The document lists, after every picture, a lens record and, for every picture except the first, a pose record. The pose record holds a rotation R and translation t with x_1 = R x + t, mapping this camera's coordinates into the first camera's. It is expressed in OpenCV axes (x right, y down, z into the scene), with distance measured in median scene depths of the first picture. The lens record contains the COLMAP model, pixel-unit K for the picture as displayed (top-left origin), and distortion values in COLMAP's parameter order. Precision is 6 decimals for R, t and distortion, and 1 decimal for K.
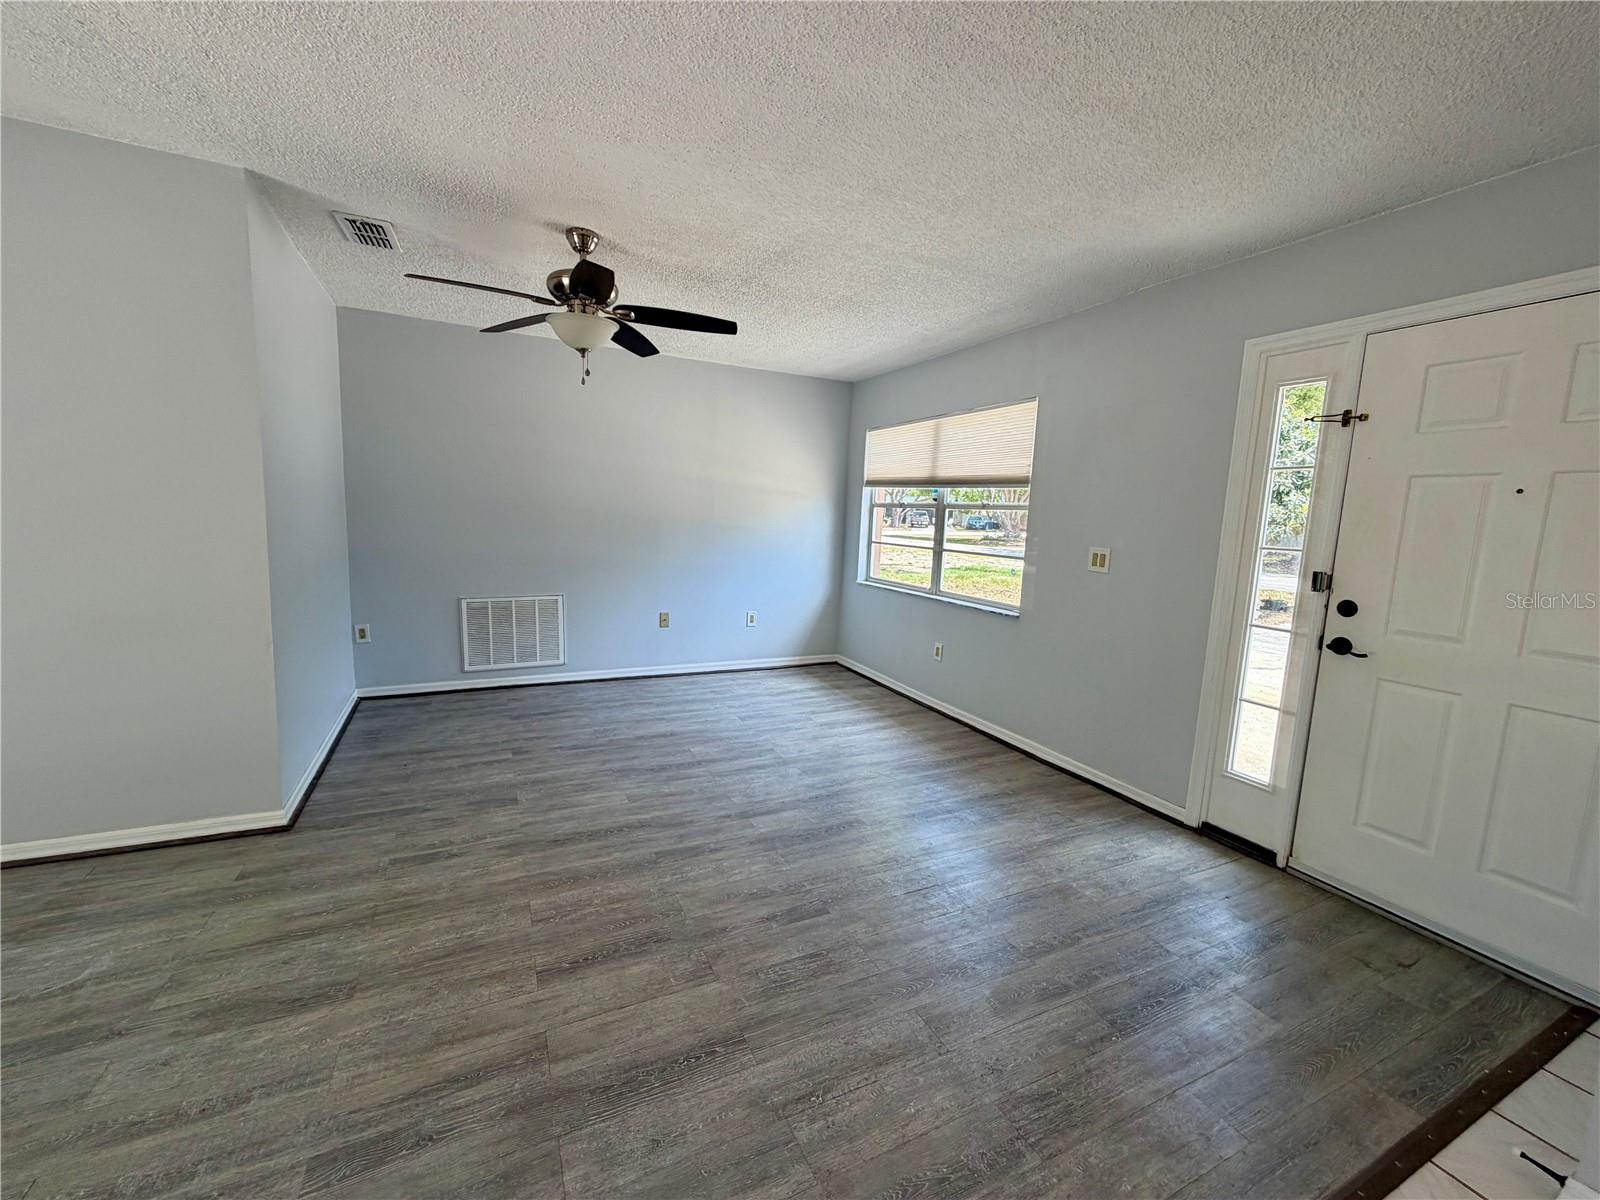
lens RADIAL K [[638.2, 0, 794.4], [0, 638.2, 598.7], [0, 0, 1]] dist [0.001213, 0.000639]
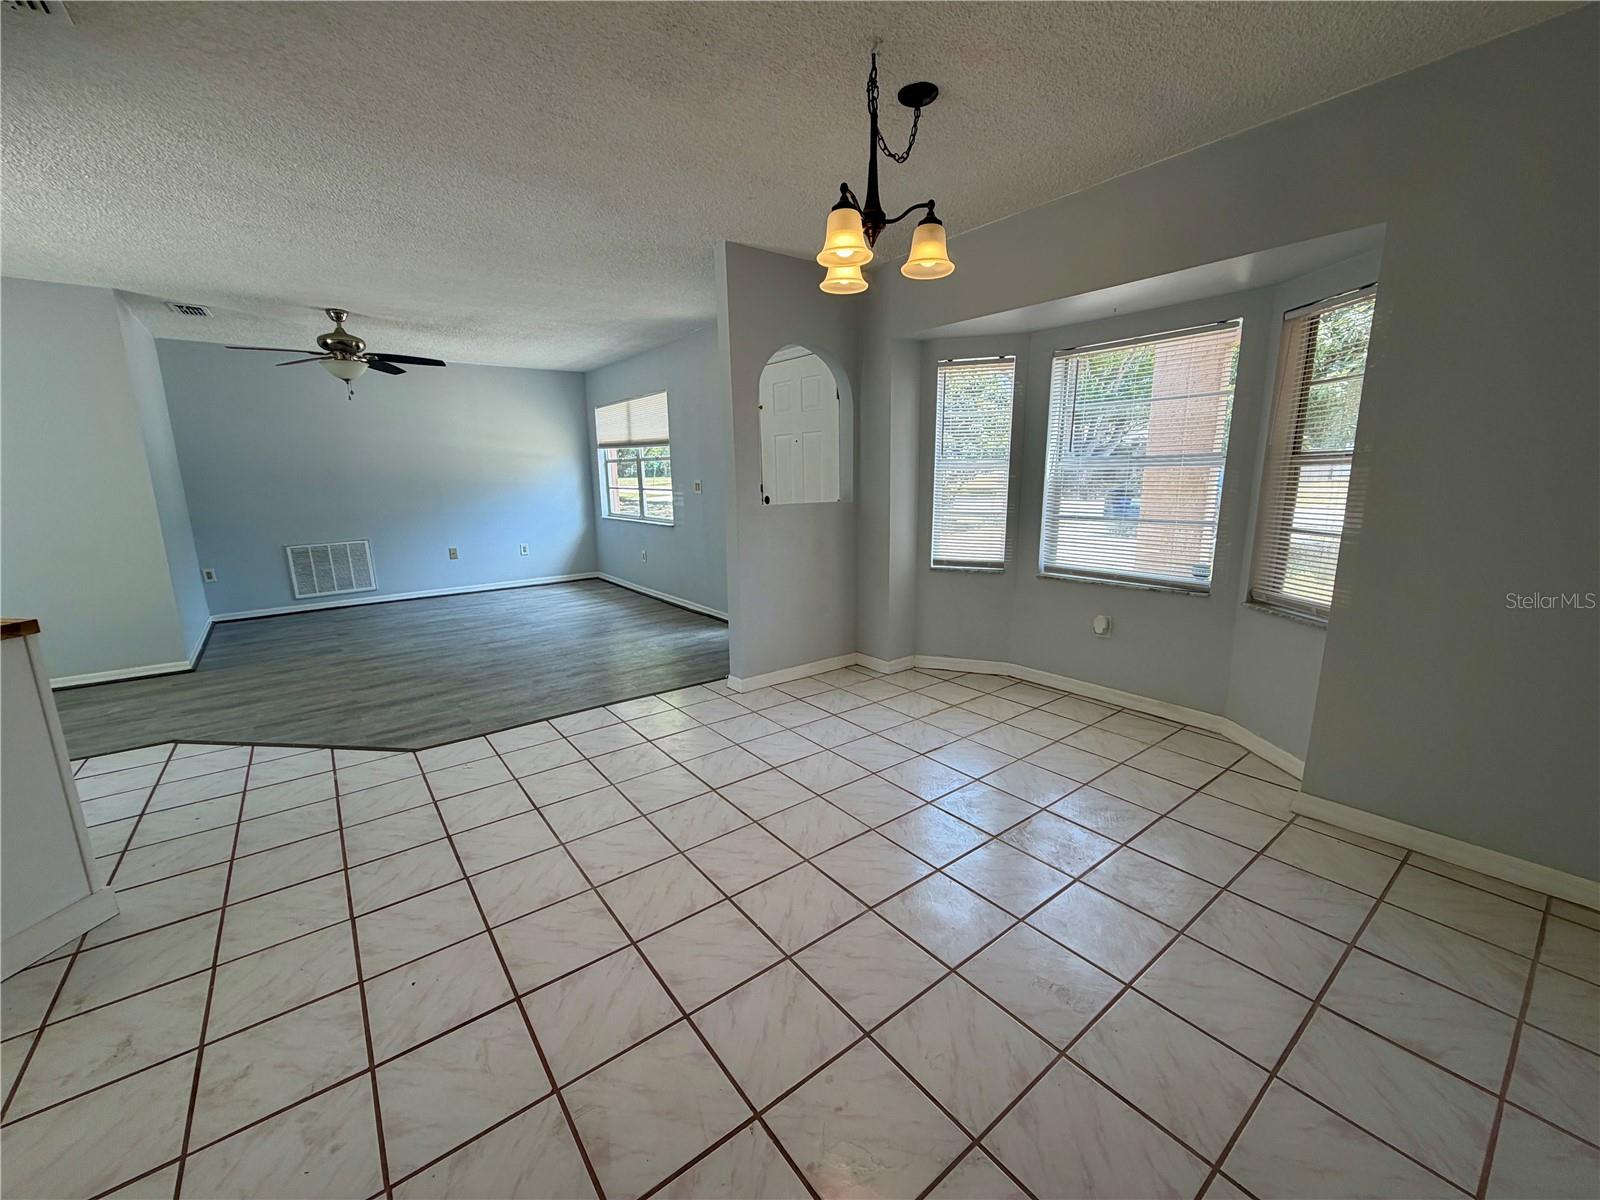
lens RADIAL K [[638.2, 0, 793.8], [0, 638.2, 597.5], [0, 0, 1]] dist [0.001213, 0.000639]
pose [[0.977217, -0.096198, 0.189189, 0.326262], [0.083484, 0.993752, 0.074078, 0.114744], [-0.195133, -0.056596, 0.979143, -0.668874]]
